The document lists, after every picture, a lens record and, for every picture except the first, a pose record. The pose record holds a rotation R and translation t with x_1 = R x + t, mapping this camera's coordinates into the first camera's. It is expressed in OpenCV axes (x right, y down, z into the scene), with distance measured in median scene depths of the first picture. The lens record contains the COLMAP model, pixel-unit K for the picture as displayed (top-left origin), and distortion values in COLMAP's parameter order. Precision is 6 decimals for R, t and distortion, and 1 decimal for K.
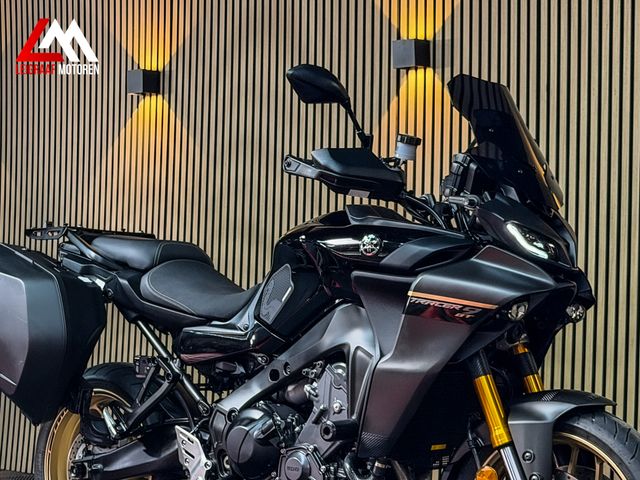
lens RADIAL K [[1466.1, 0, 320.2], [0, 1466.1, 240.0], [0, 0, 1]] dist [0.176739, 0.000000]
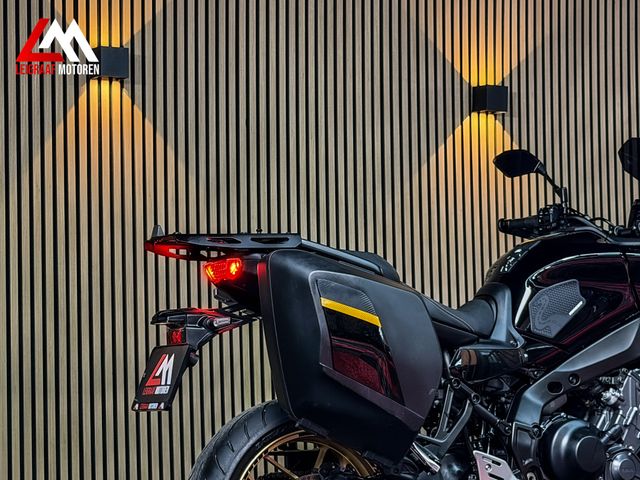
lens RADIAL K [[1466.1, 0, 323.0], [0, 1466.1, 242.8], [0, 0, 1]] dist [0.176739, 0.000000]
pose [[0.352798, 0.045098, 0.934612, -1.121017], [-0.000841, 0.998853, -0.047880, 0.043196], [-0.935699, 0.016106, 0.352431, 0.839226]]
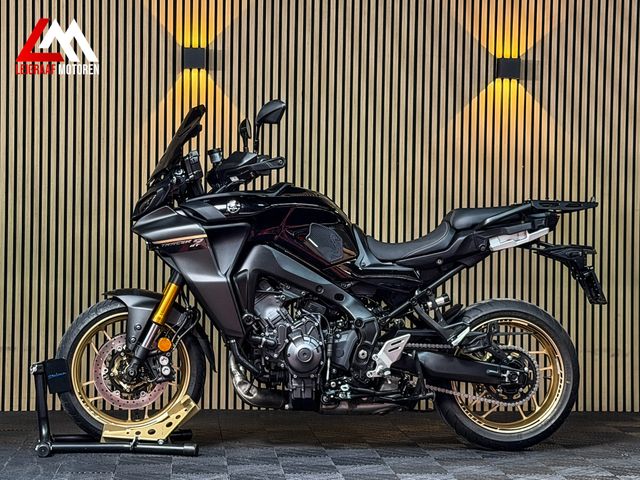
lens RADIAL K [[1443.7, 0, 320.4], [0, 1443.7, 238.1], [0, 0, 1]] dist [0.130592, 0.000000]
pose [[0.709086, -0.013461, 0.704993, -1.188401], [-0.021581, 0.998935, 0.040779, -0.028913], [-0.704792, -0.044130, 0.708040, -0.029216]]
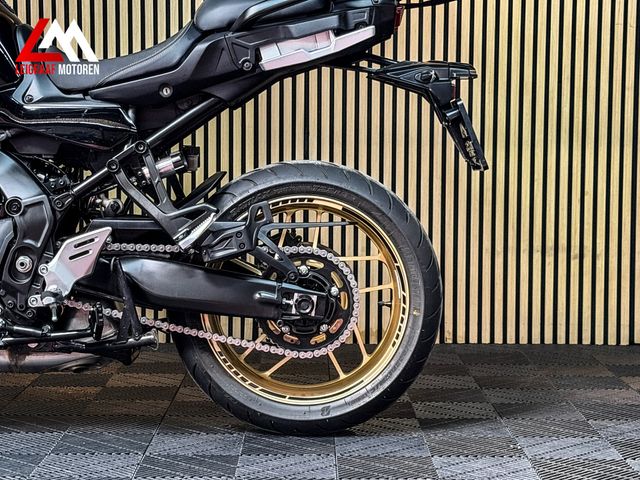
lens RADIAL K [[1447.4, 0, 326.1], [0, 1447.4, 255.4], [0, 0, 1]] dist [0.069772, 0.000000]
pose [[0.763387, -0.077447, 0.641282, -0.452337], [-0.009762, 0.991290, 0.131338, 0.042247], [-0.645868, -0.106522, 0.755981, 0.289692]]
